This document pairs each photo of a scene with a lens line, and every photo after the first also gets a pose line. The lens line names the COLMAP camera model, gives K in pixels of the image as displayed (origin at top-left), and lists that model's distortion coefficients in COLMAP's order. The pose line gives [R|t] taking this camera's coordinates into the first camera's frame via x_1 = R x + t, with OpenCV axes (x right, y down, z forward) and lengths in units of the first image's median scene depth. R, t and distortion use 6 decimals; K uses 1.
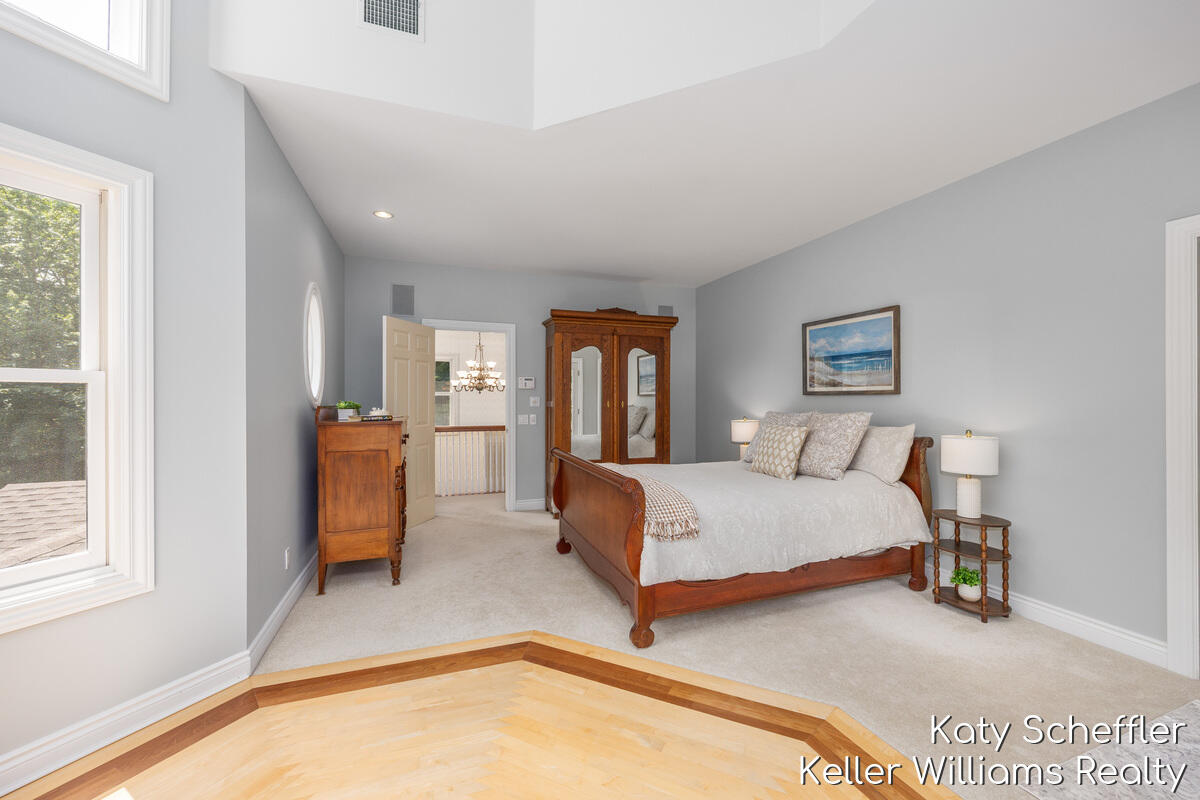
lens RADIAL K [[492.4, 0, 603.0], [0, 492.4, 394.6], [0, 0, 1]] dist [-0.000168, -0.000007]
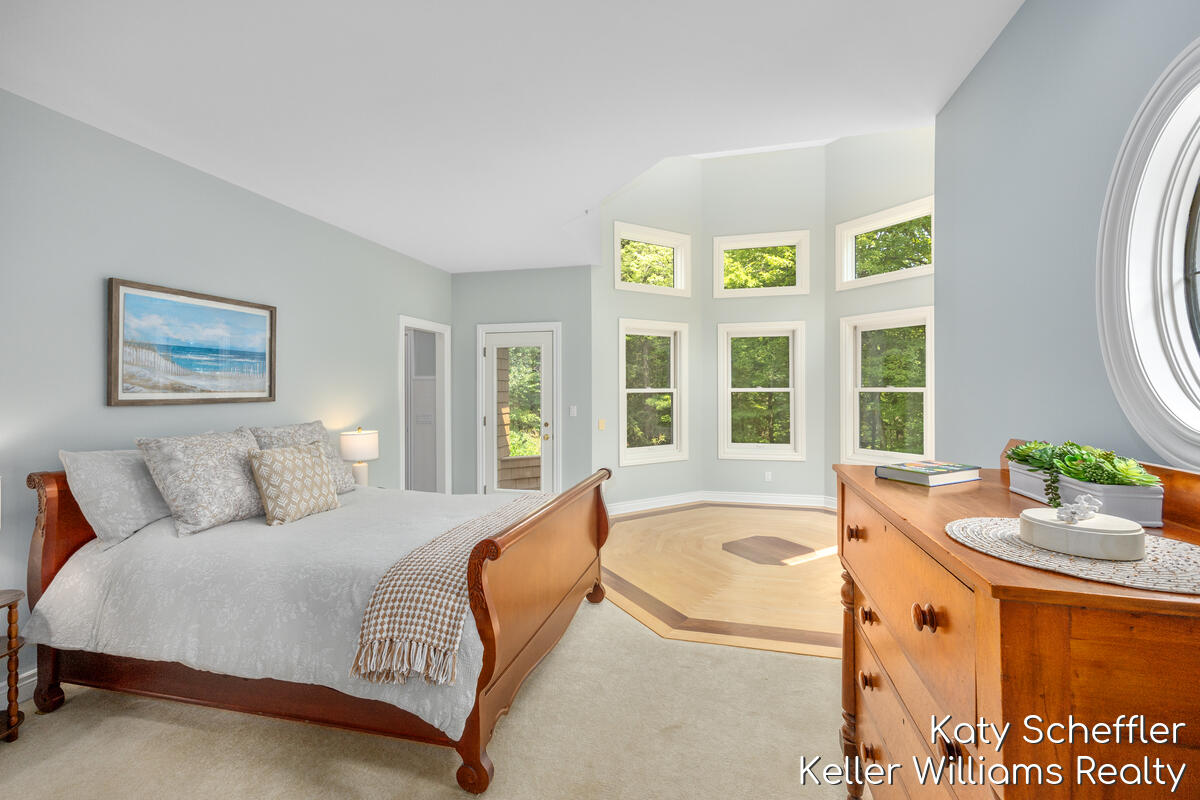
lens RADIAL K [[492.4, 0, 605.2], [0, 492.4, 393.5], [0, 0, 1]] dist [-0.000168, -0.000007]
pose [[-0.831038, -0.003201, 0.556206, -0.394996], [0.001763, 0.999963, 0.008389, -0.019259], [-0.556213, 0.007952, -0.831002, 1.249620]]
